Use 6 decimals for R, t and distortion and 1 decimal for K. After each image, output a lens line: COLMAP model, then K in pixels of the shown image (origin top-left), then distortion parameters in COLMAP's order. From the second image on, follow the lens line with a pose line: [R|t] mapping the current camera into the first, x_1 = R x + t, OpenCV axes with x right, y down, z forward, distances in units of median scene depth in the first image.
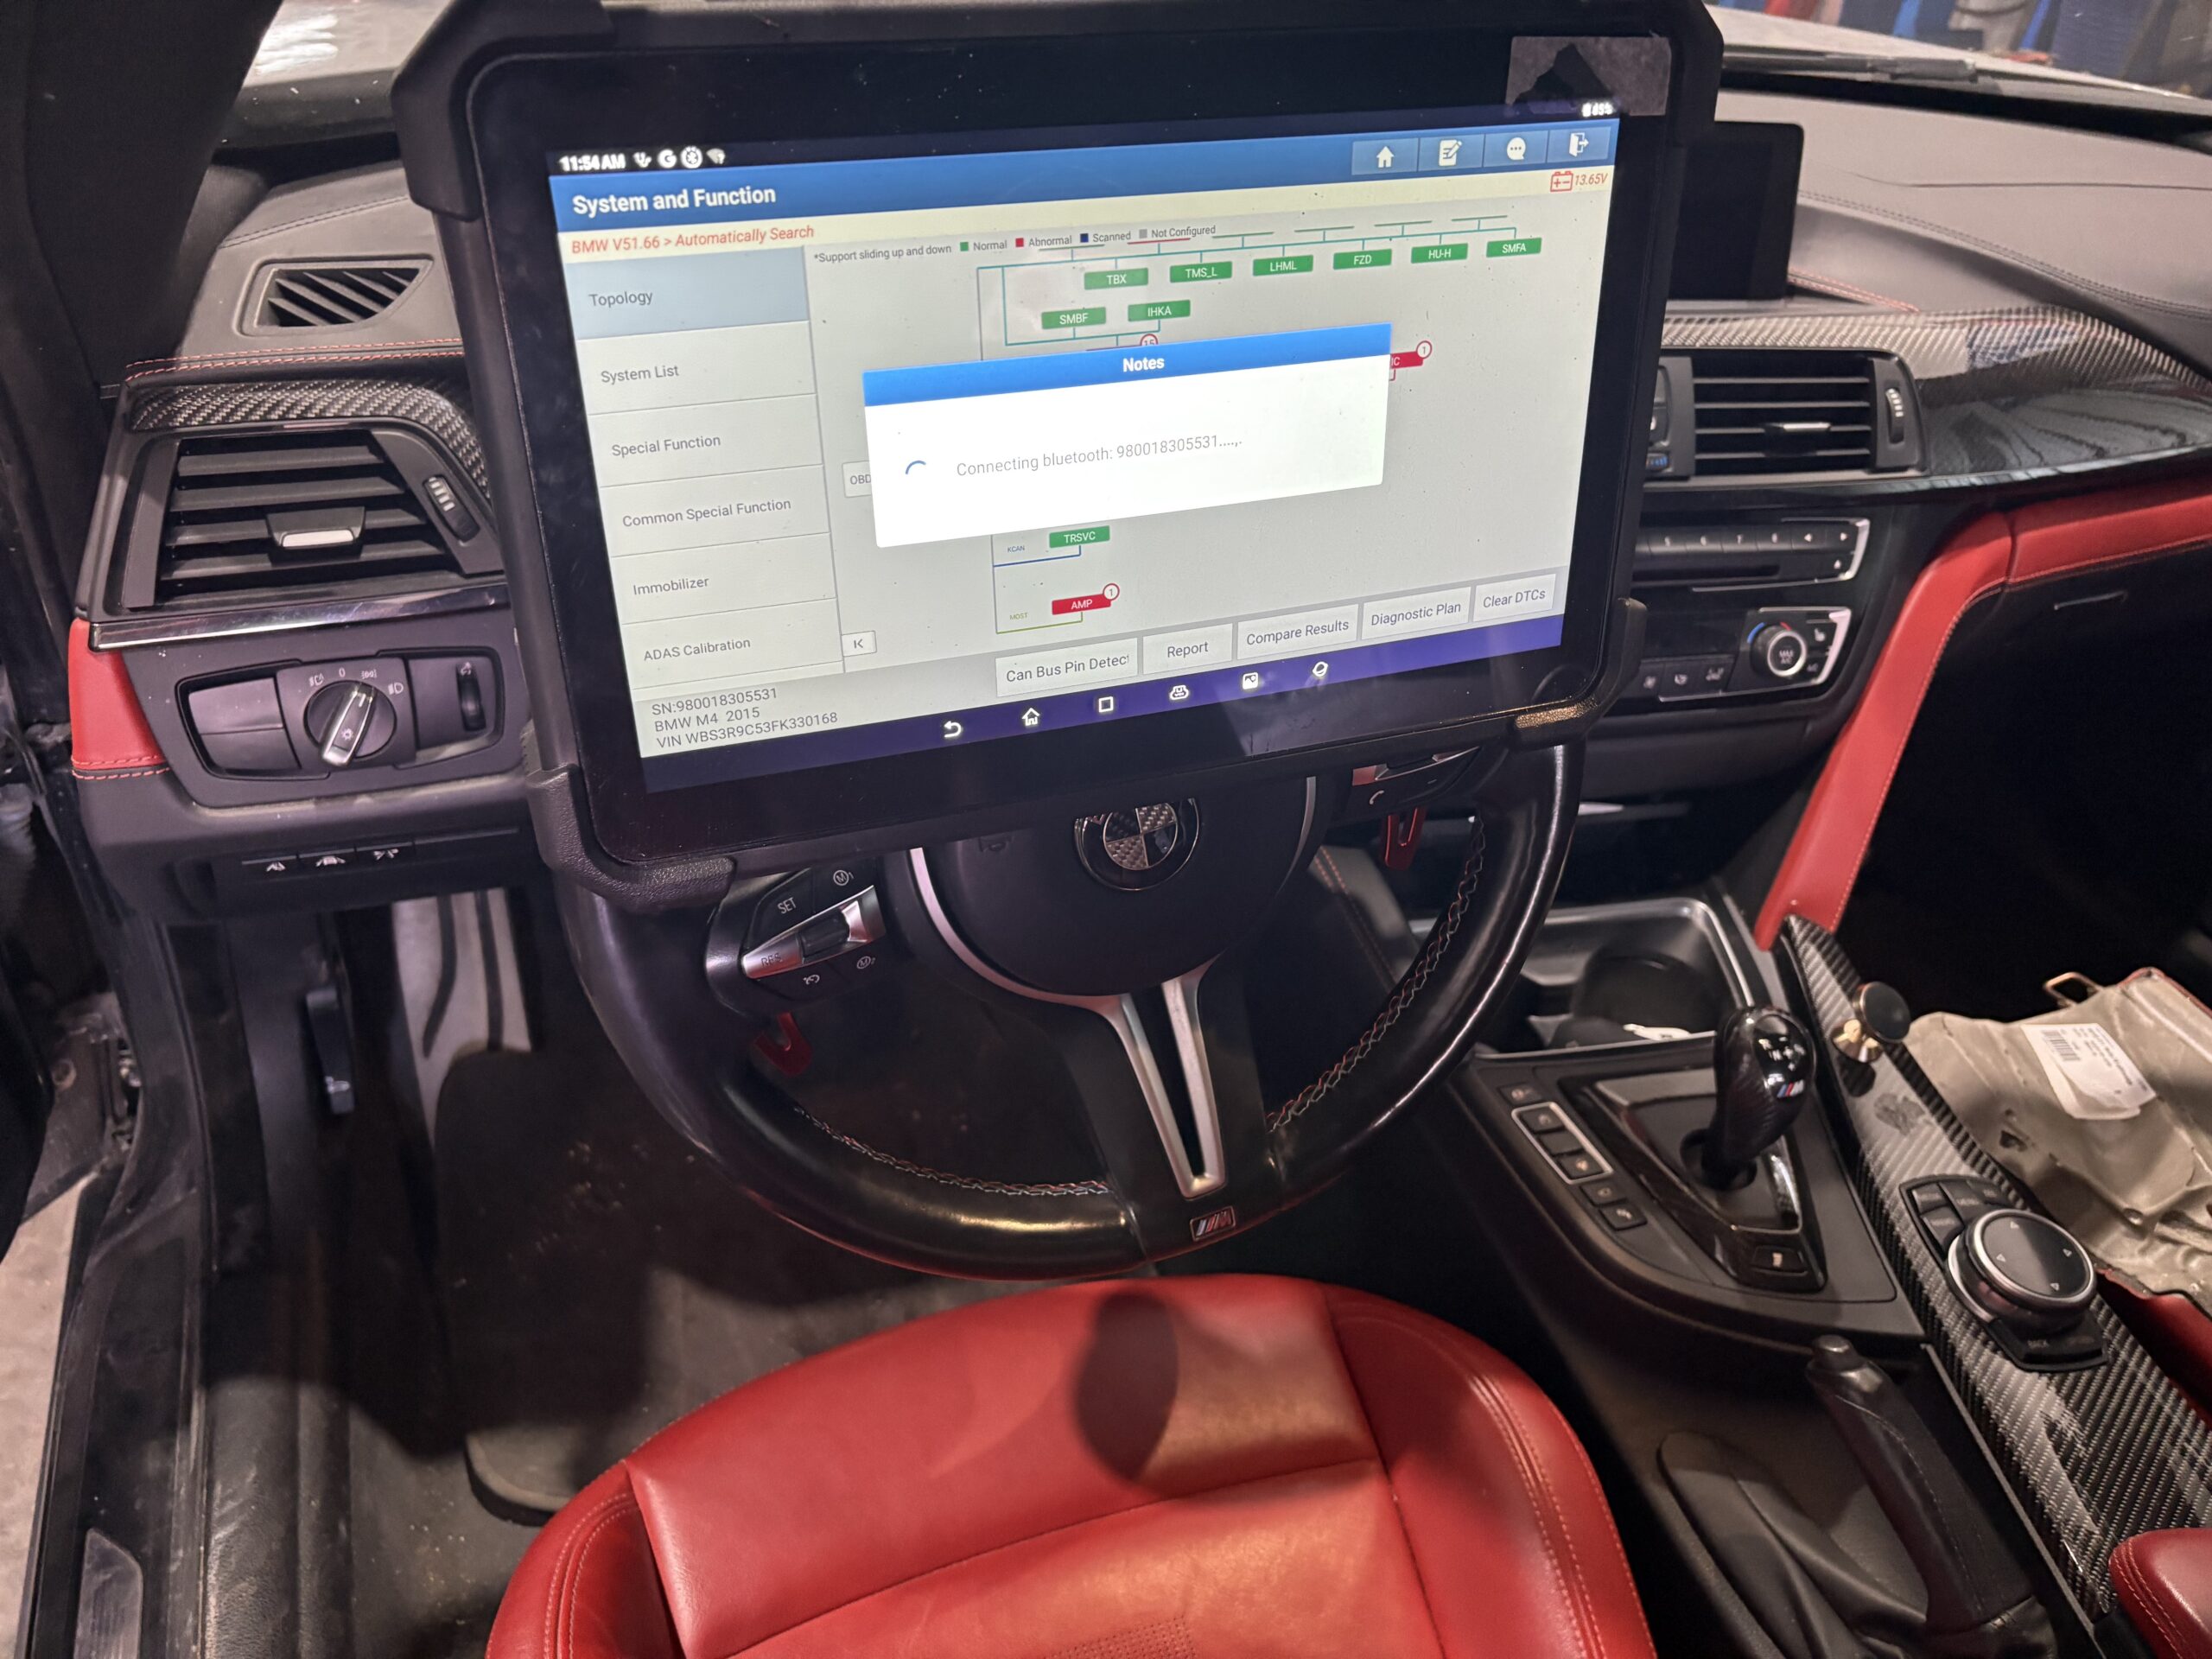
lens RADIAL K [[1748.5, 0, 1106.0], [0, 1748.5, 829.5], [0, 0, 1]] dist [-0.001176, -0.096415]
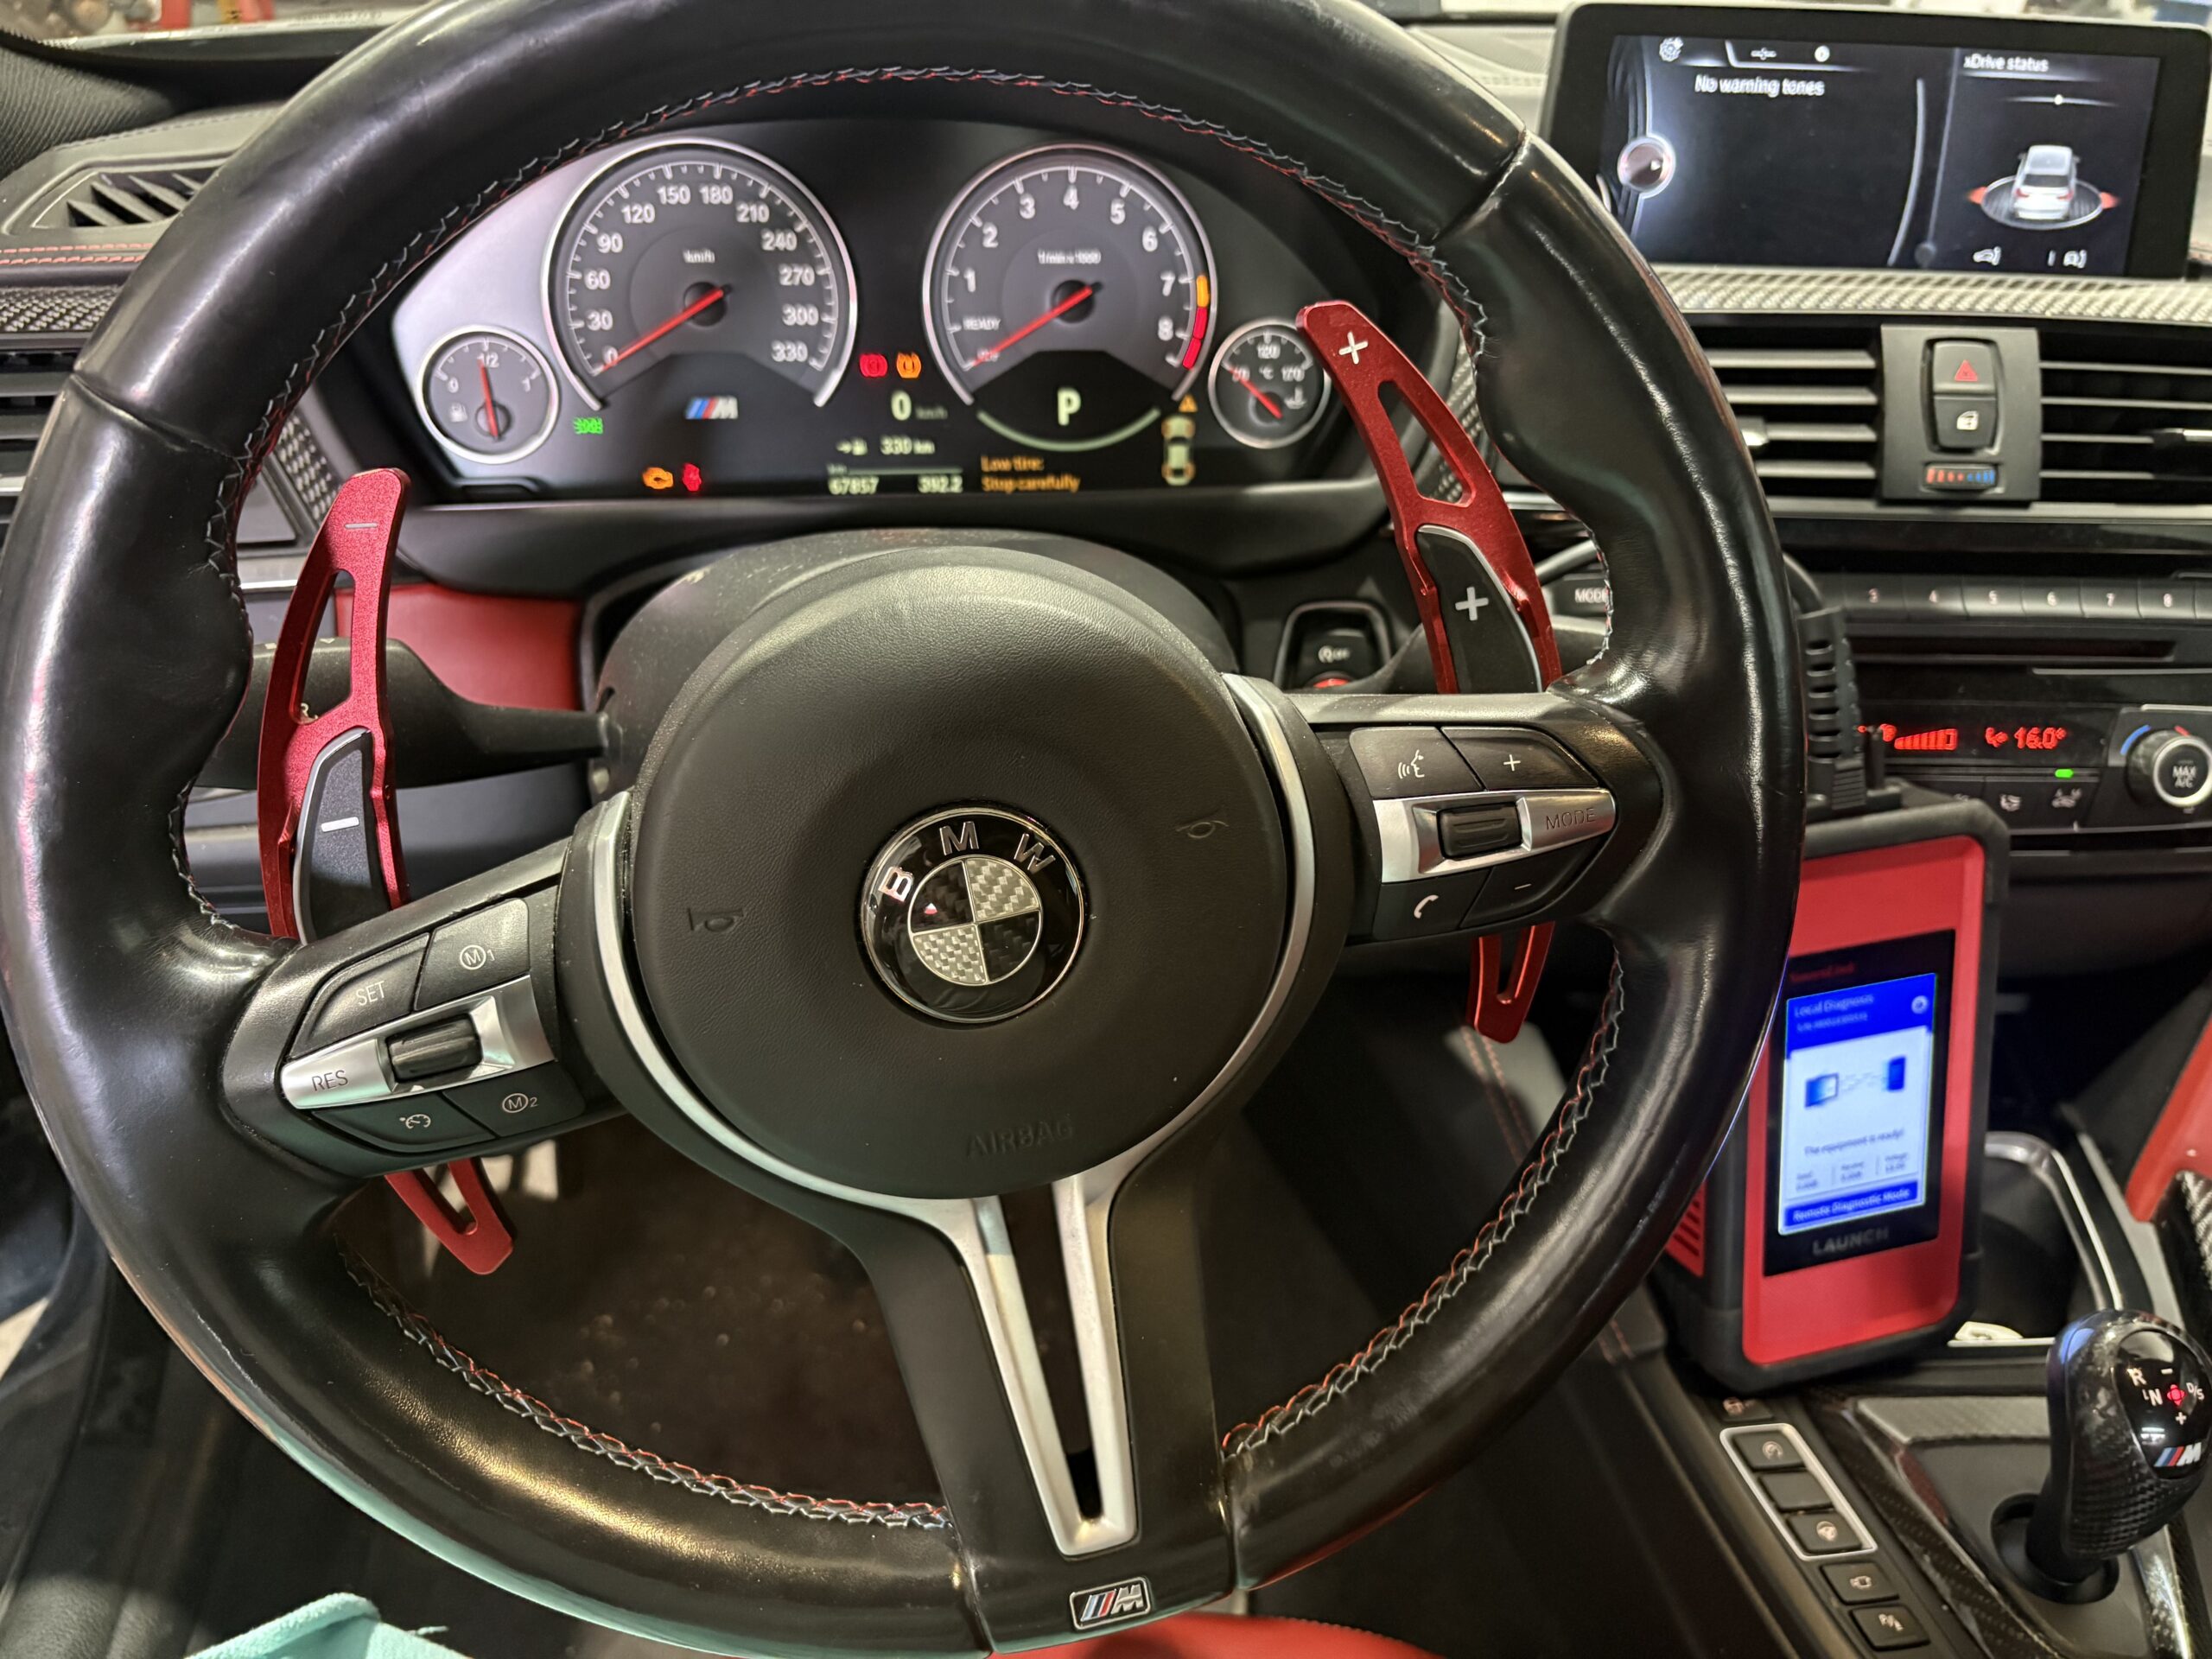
lens RADIAL K [[1708.6, 0, 1106.0], [0, 1708.6, 829.5], [0, 0, 1]] dist [0.048675, -0.086945]
pose [[0.980013, 0.054020, -0.191458, 0.117322], [-0.074013, 0.992345, -0.098860, 0.016207], [0.184652, 0.111054, 0.976509, 0.295224]]
